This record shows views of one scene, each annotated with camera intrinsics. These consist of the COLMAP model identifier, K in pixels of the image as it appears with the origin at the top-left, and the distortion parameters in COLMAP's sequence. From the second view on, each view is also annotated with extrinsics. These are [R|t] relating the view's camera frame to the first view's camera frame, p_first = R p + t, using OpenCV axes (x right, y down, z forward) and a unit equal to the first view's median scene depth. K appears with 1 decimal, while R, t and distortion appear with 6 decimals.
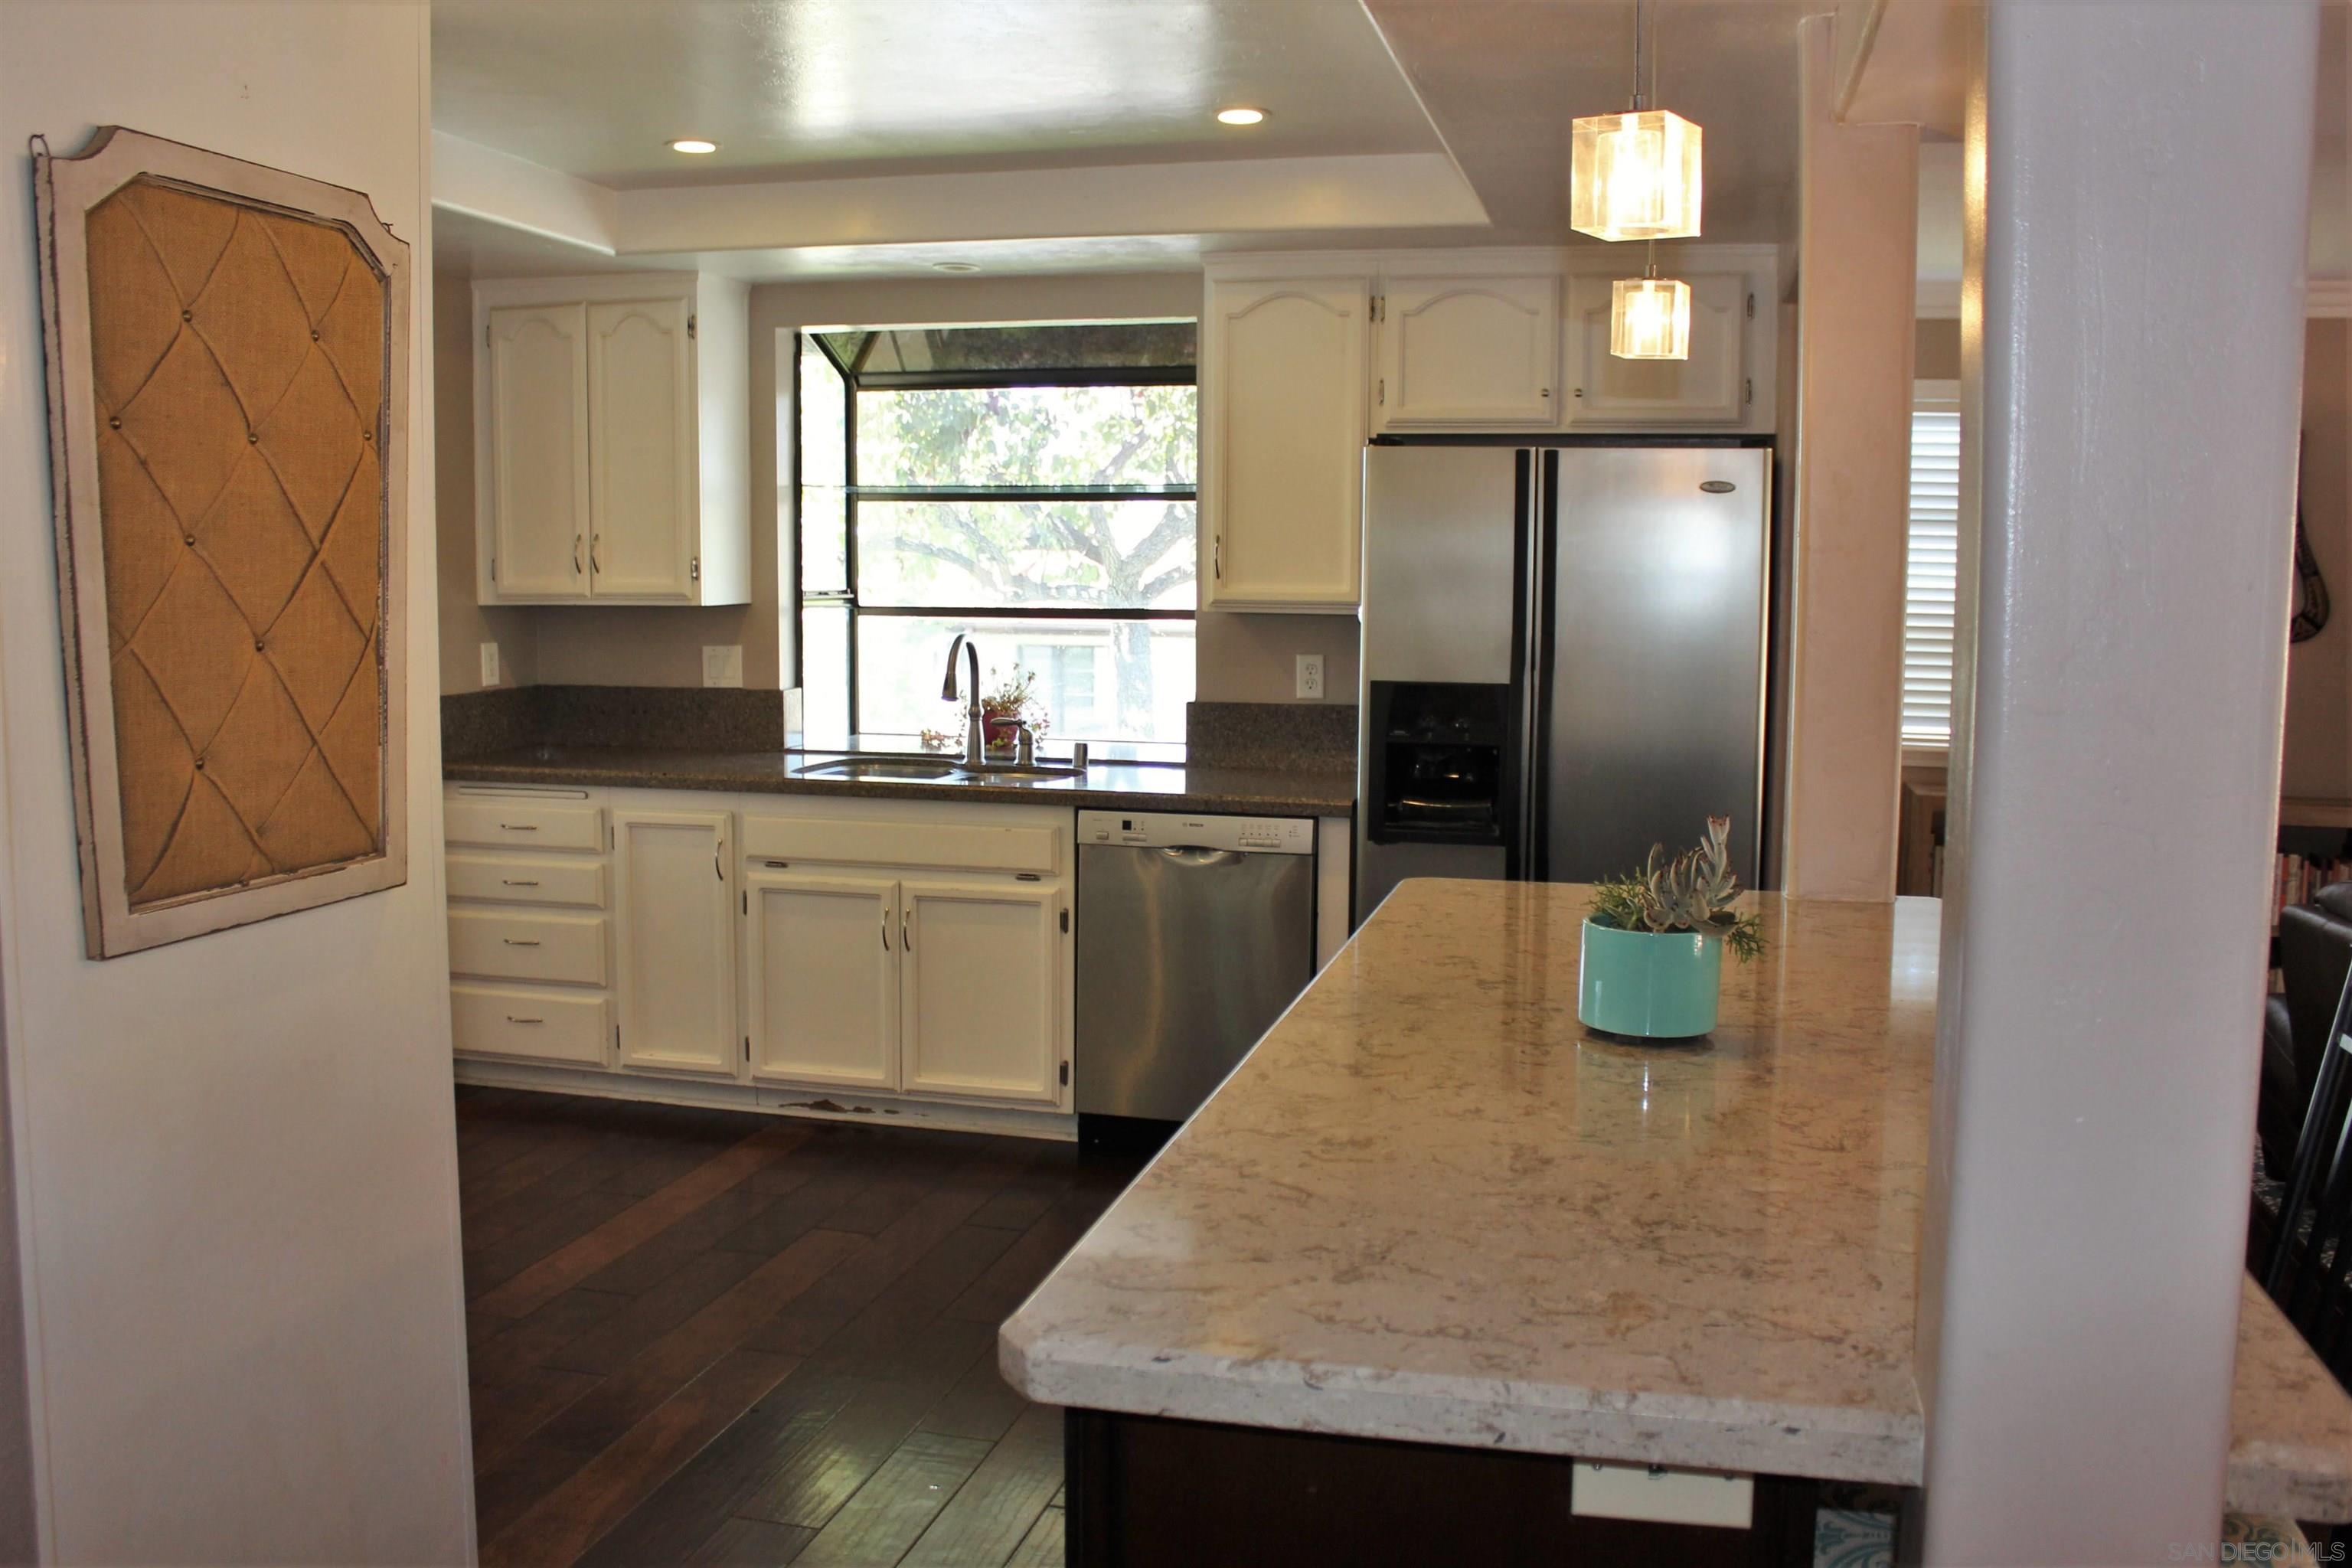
lens RADIAL K [[2015.6, 0, 1176.0], [0, 2015.6, 784.0], [0, 0, 1]] dist [-0.172290, 0.160081]
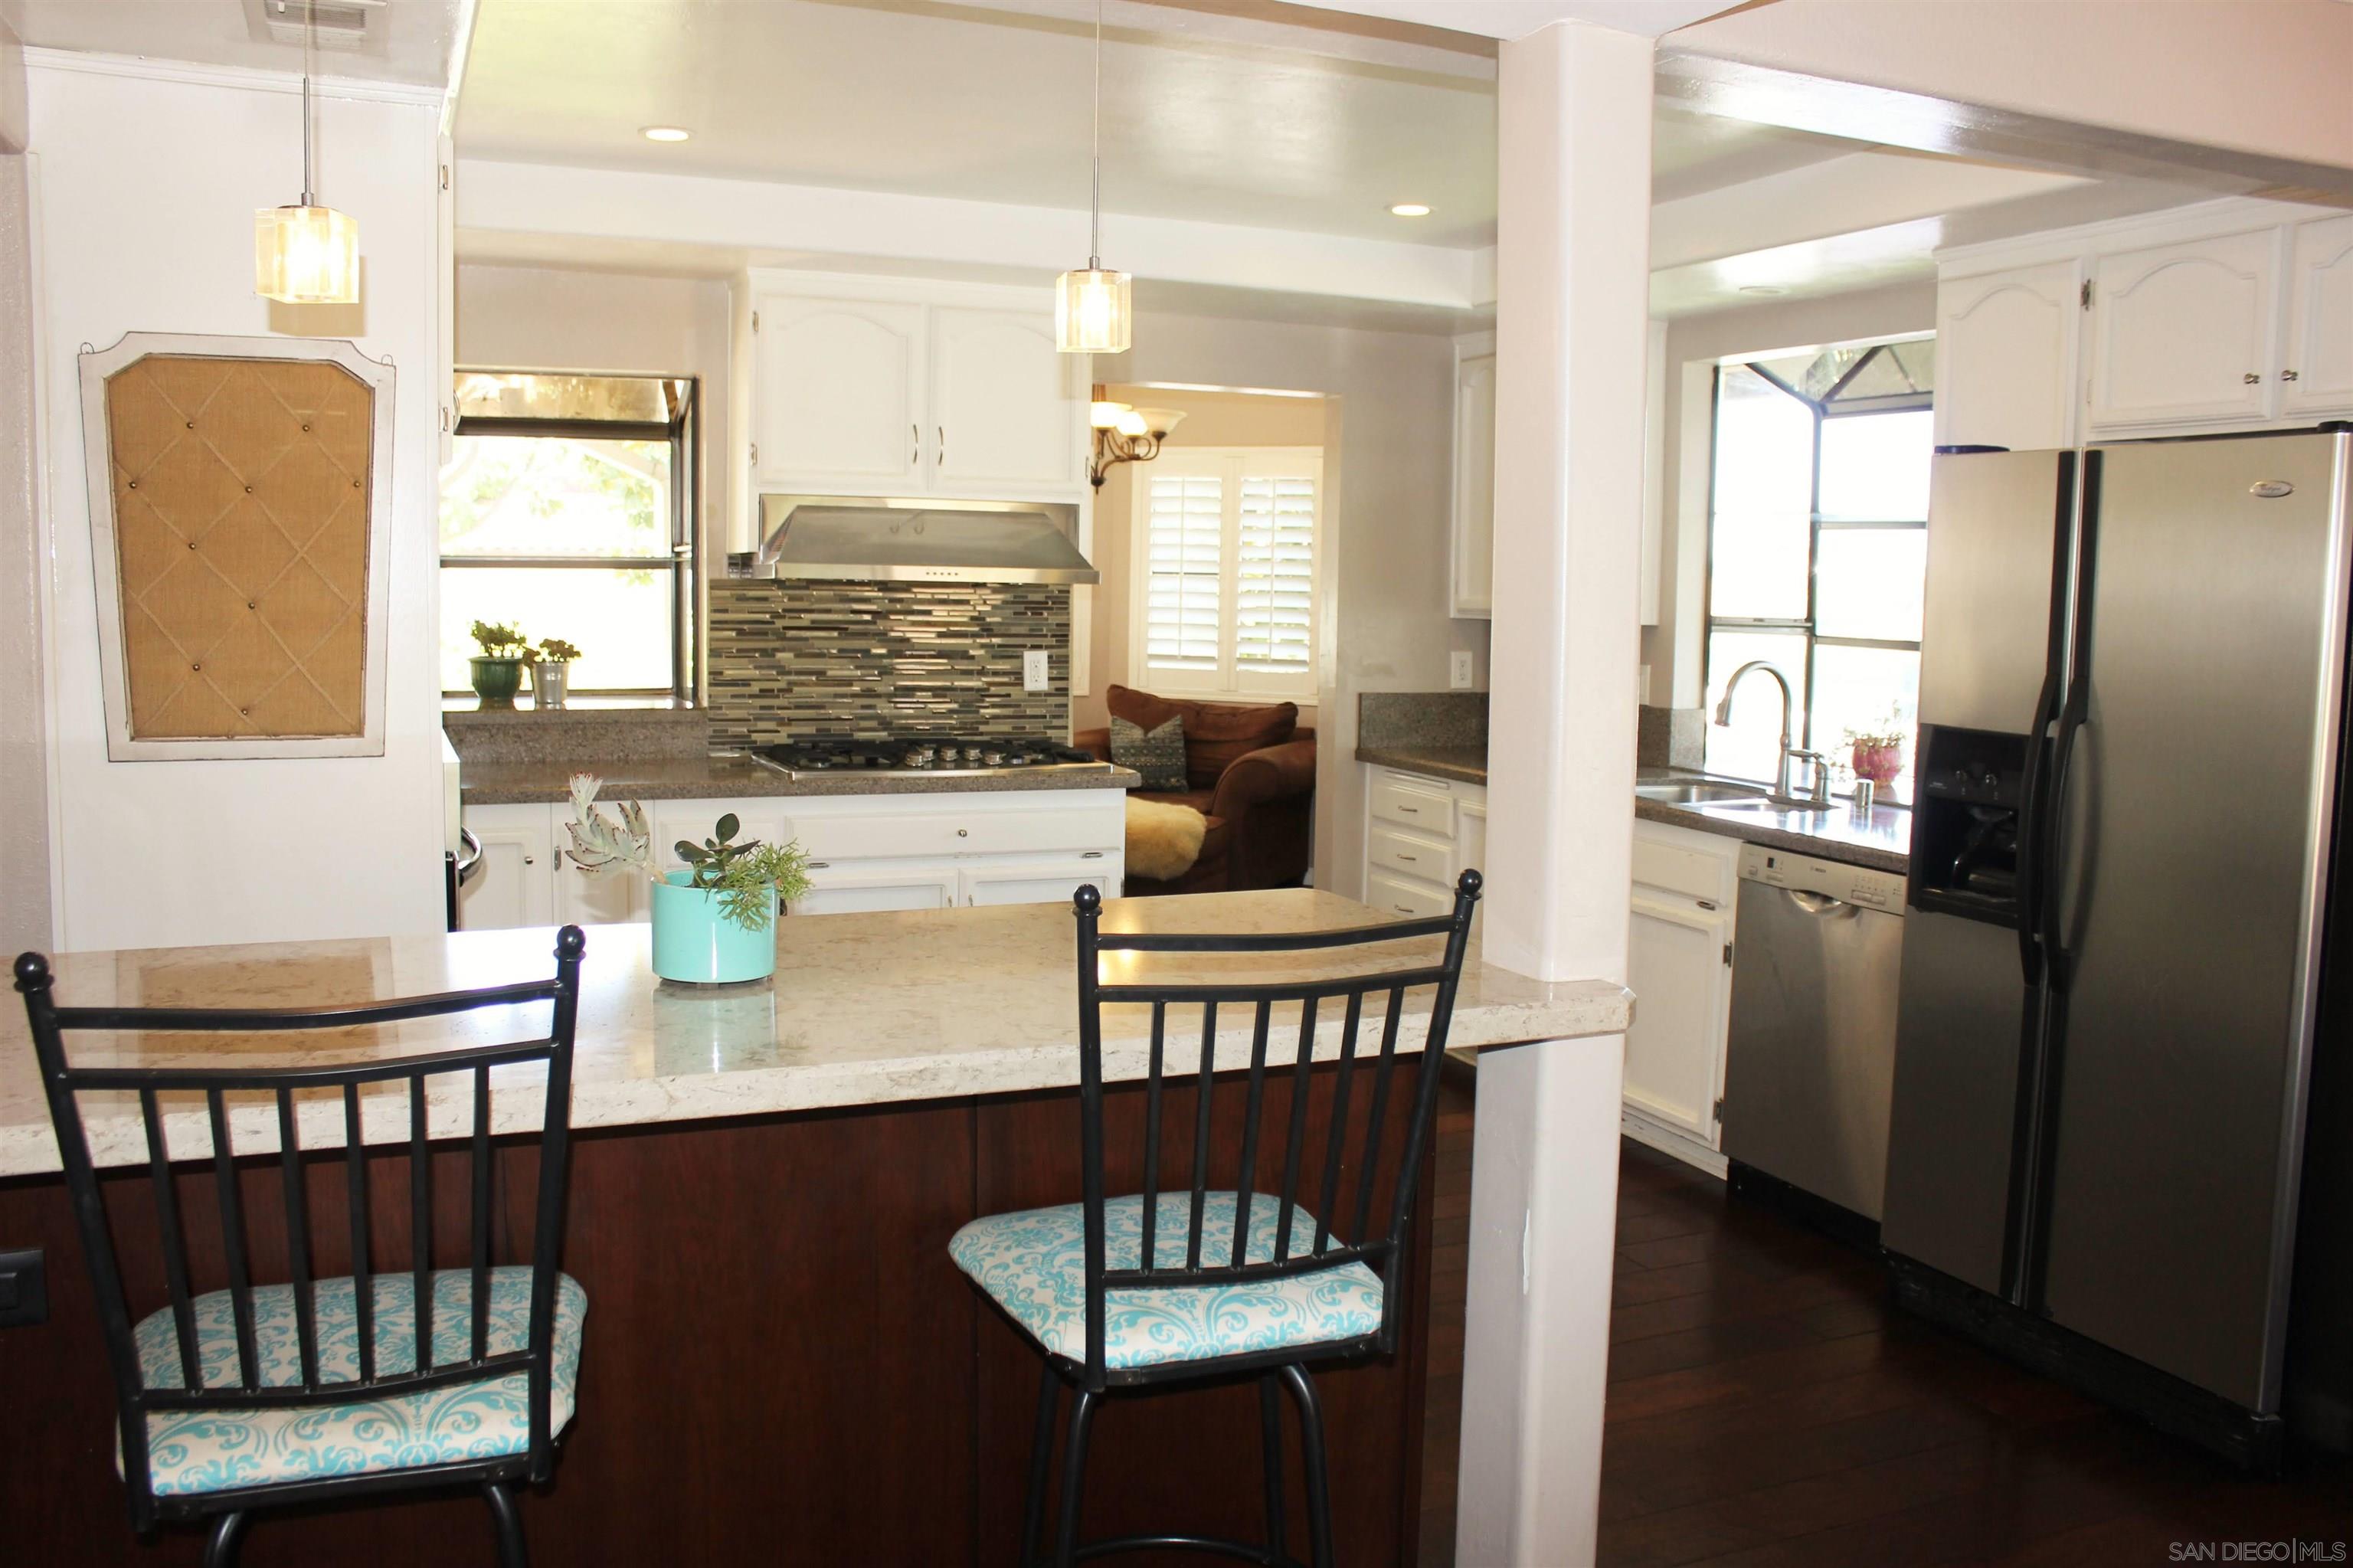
lens RADIAL K [[1919.4, 0, 1176.5], [0, 1919.4, 784.0], [0, 0, 1]] dist [-0.166754, 0.150029]
pose [[0.611722, 0.089192, -0.786029, 0.461410], [-0.100955, 0.994301, 0.034258, -0.017305], [0.784605, 0.058397, 0.617240, 0.205553]]
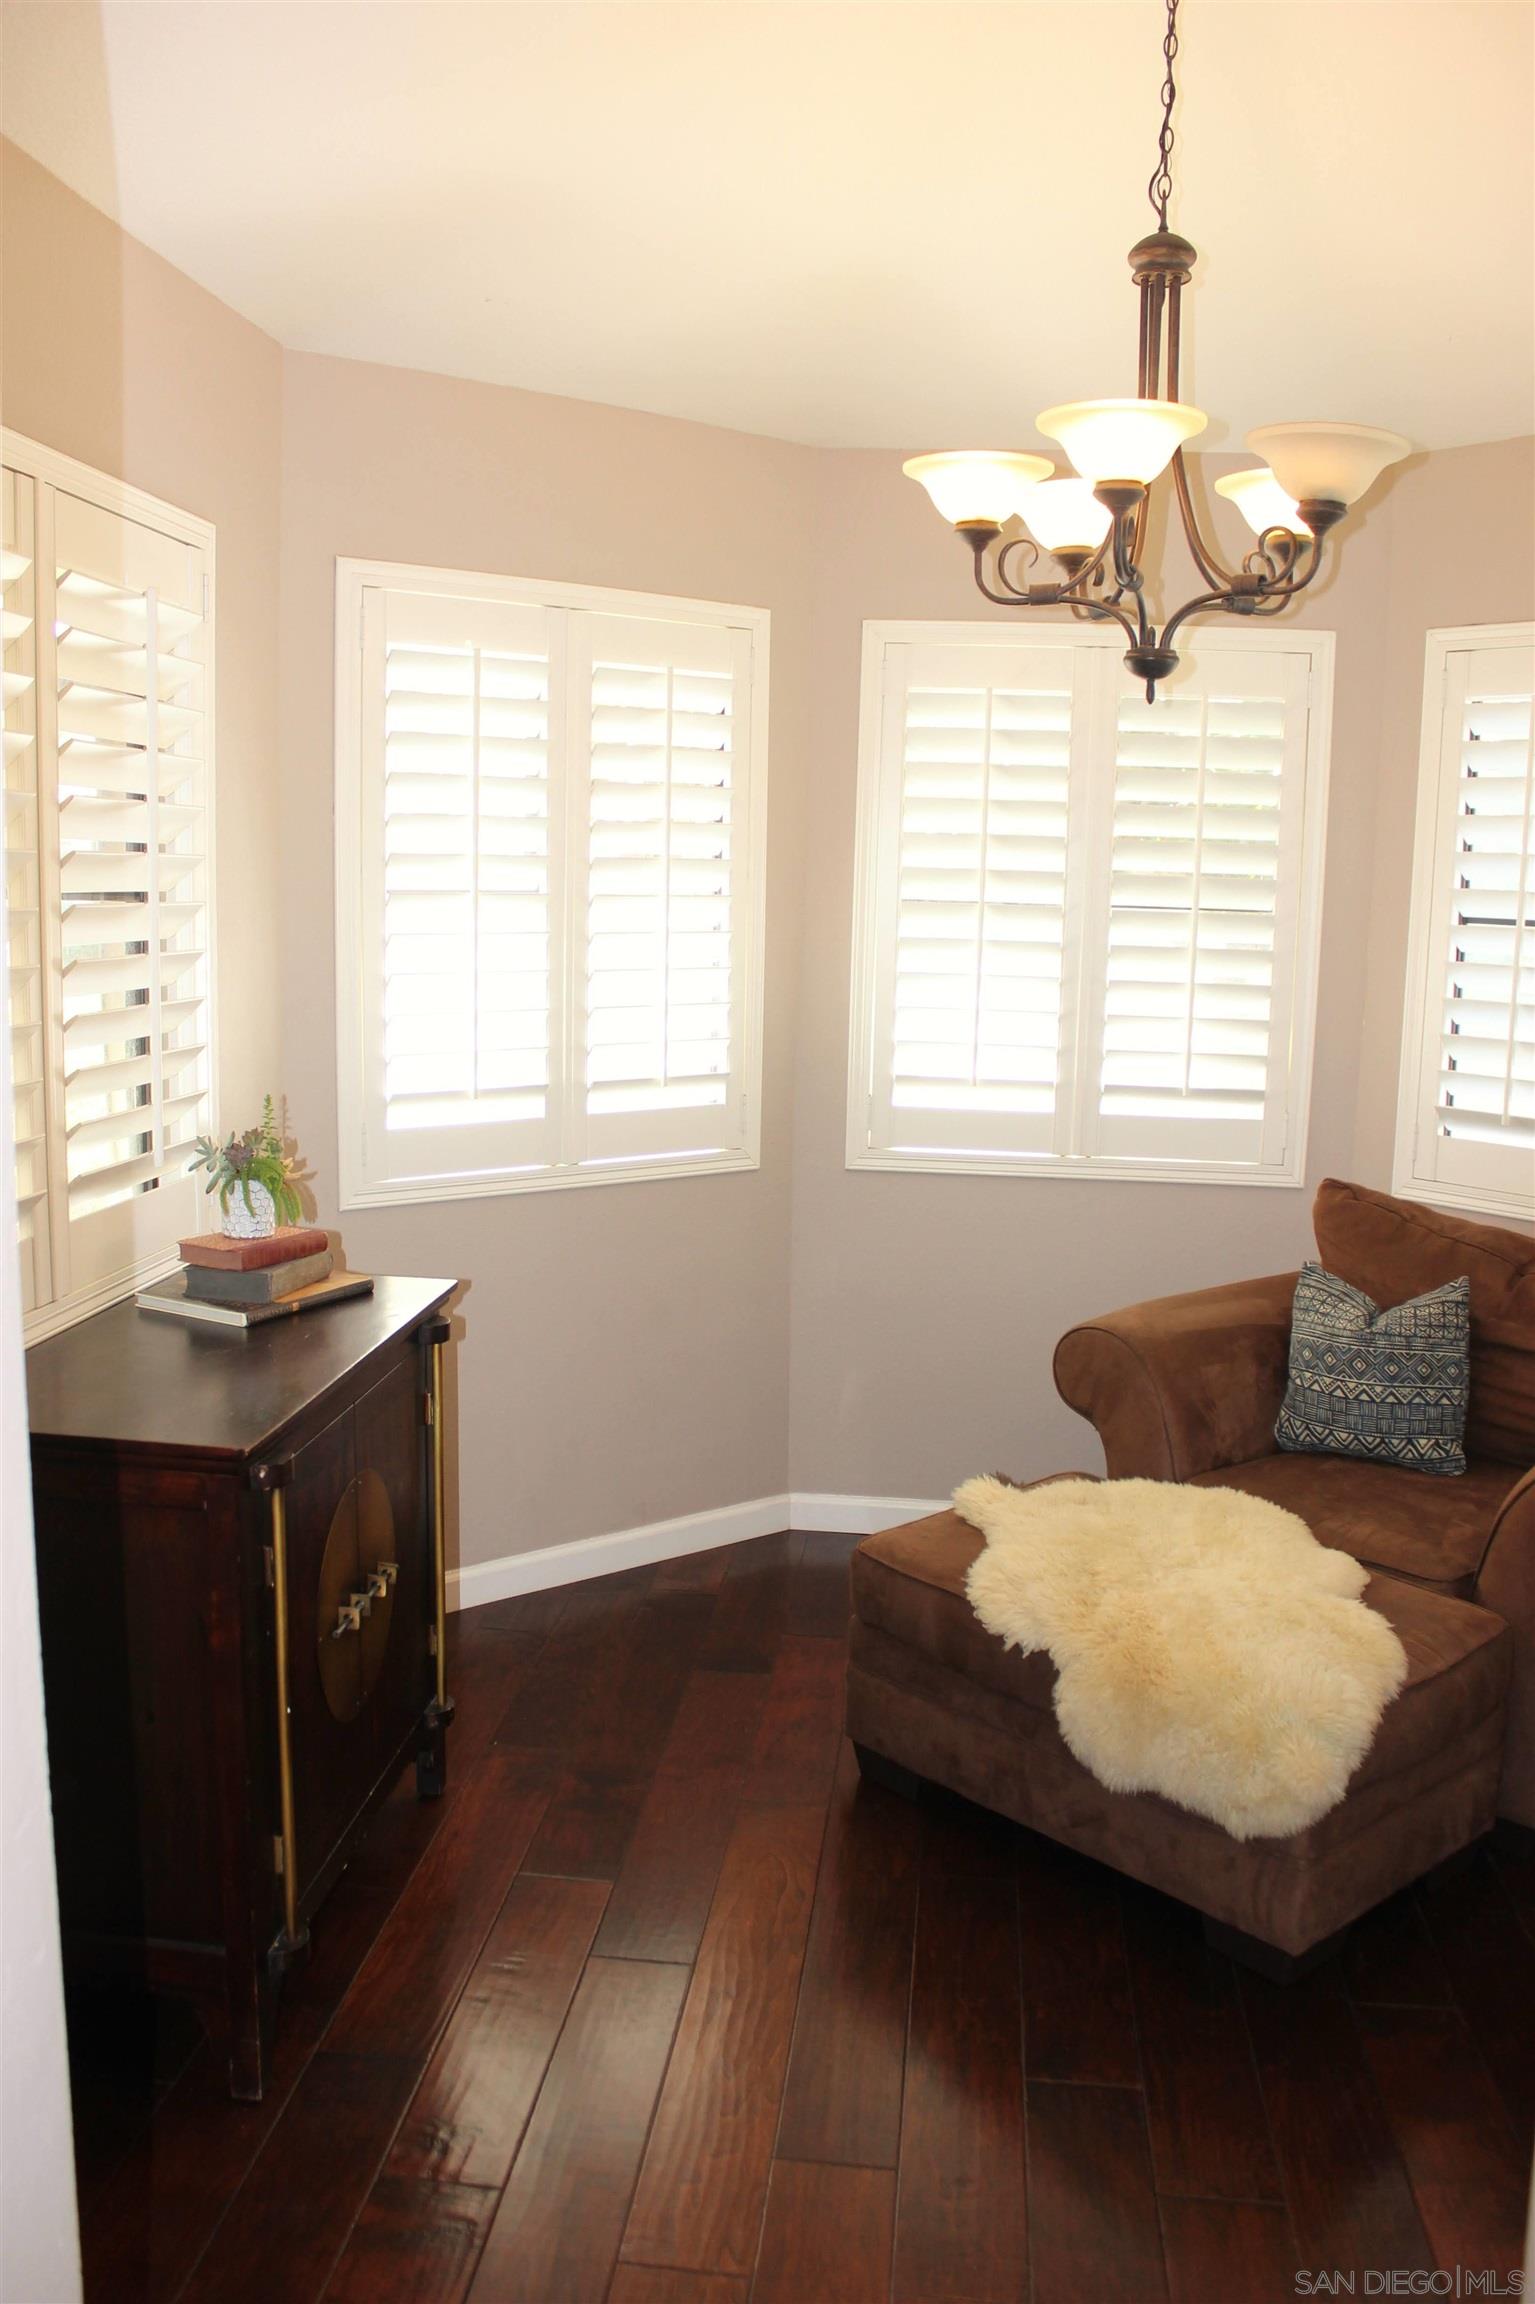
lens RADIAL K [[1879.4, 0, 767.5], [0, 1879.4, 1152.0], [0, 0, 1]] dist [-0.166754, 0.150029]
pose [[0.150054, 0.144330, -0.978086, -0.265336], [-0.127114, 0.983893, 0.125685, -0.112985], [0.980472, 0.105469, 0.165984, 0.882138]]
